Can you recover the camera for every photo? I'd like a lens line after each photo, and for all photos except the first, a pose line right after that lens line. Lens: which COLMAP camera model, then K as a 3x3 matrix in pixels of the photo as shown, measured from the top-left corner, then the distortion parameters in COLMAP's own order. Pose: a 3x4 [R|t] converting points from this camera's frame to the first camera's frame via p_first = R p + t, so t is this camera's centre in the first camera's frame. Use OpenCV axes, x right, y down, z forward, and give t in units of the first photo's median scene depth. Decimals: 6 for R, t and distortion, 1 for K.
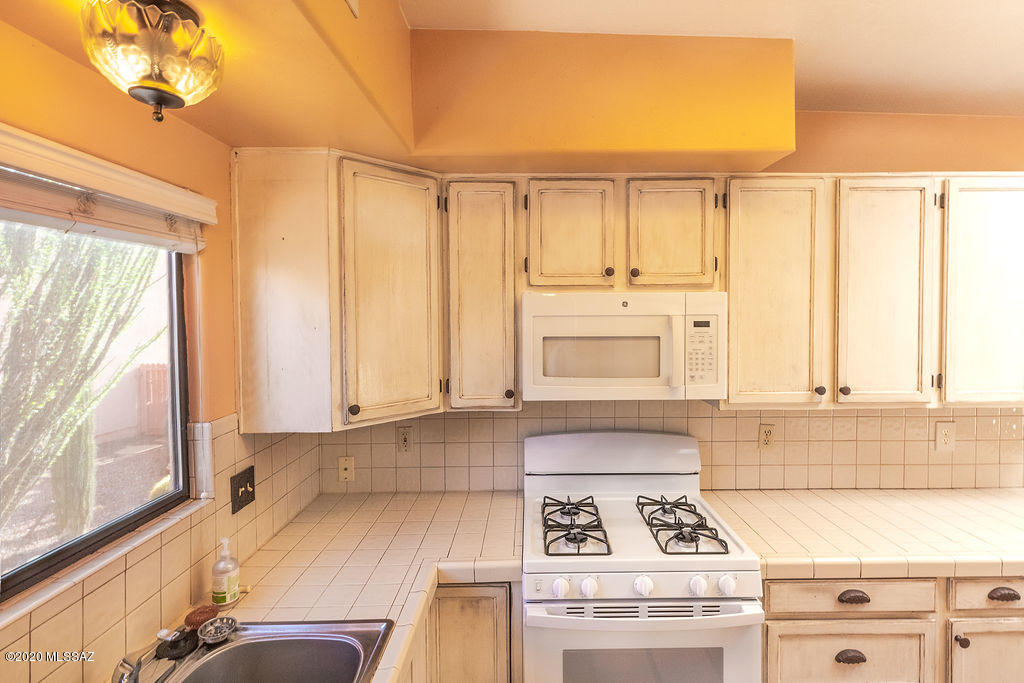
lens RADIAL K [[460.7, 0, 528.7], [0, 460.7, 313.0], [0, 0, 1]] dist [0.002438, -0.000134]
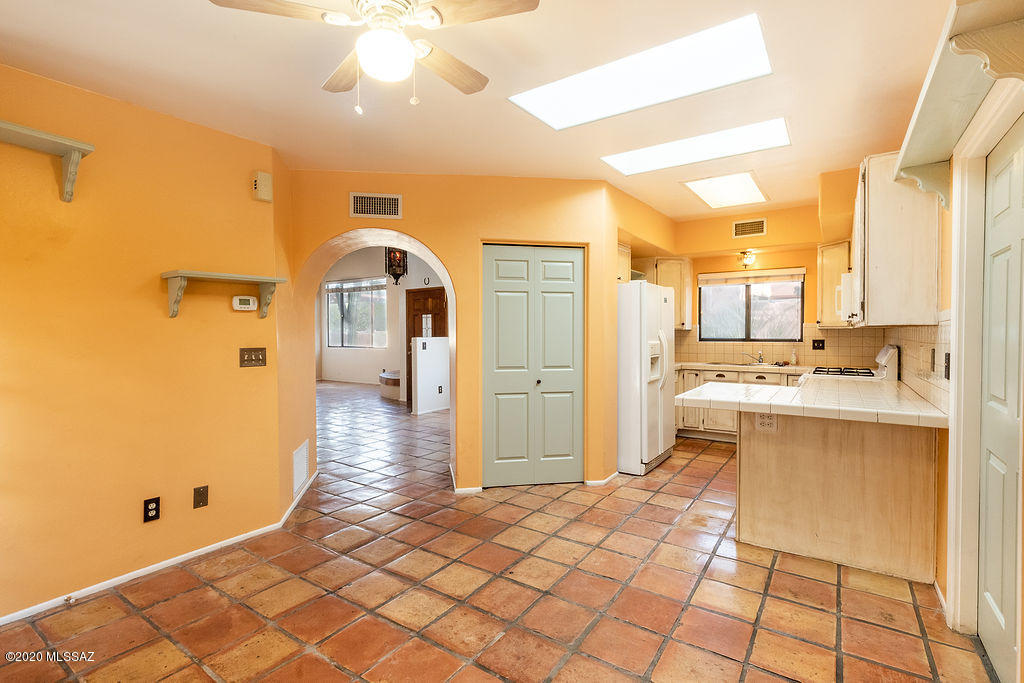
lens RADIAL K [[479.2, 0, 512.0], [0, 479.2, 341.5], [0, 0, 1]] dist [0.002207, 0.000089]
pose [[-0.574921, 0.020377, -0.817955, 3.376951], [0.002166, 0.999724, 0.023382, 0.237051], [0.818206, 0.011671, -0.574807, 1.066267]]
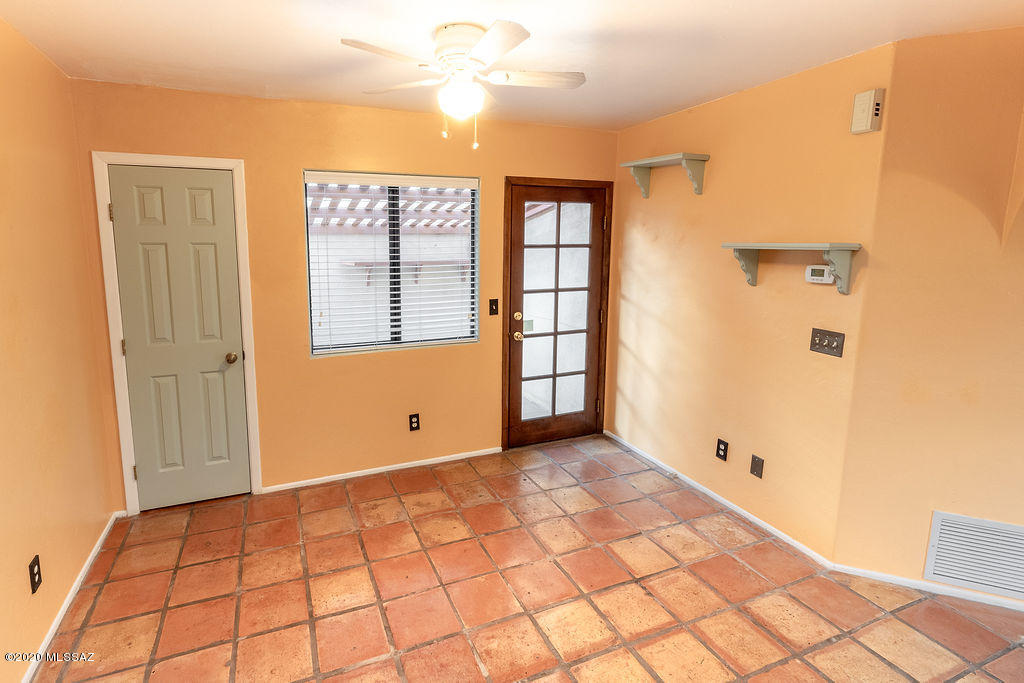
lens RADIAL K [[483.0, 0, 455.1], [0, 483.0, 298.5], [0, 0, 1]] dist [0.000611, -0.000001]
pose [[-0.344343, -0.119206, 0.931245, 1.481672], [0.003843, 0.991719, 0.128368, 0.013134], [-0.938836, 0.047781, -0.341033, 0.749629]]
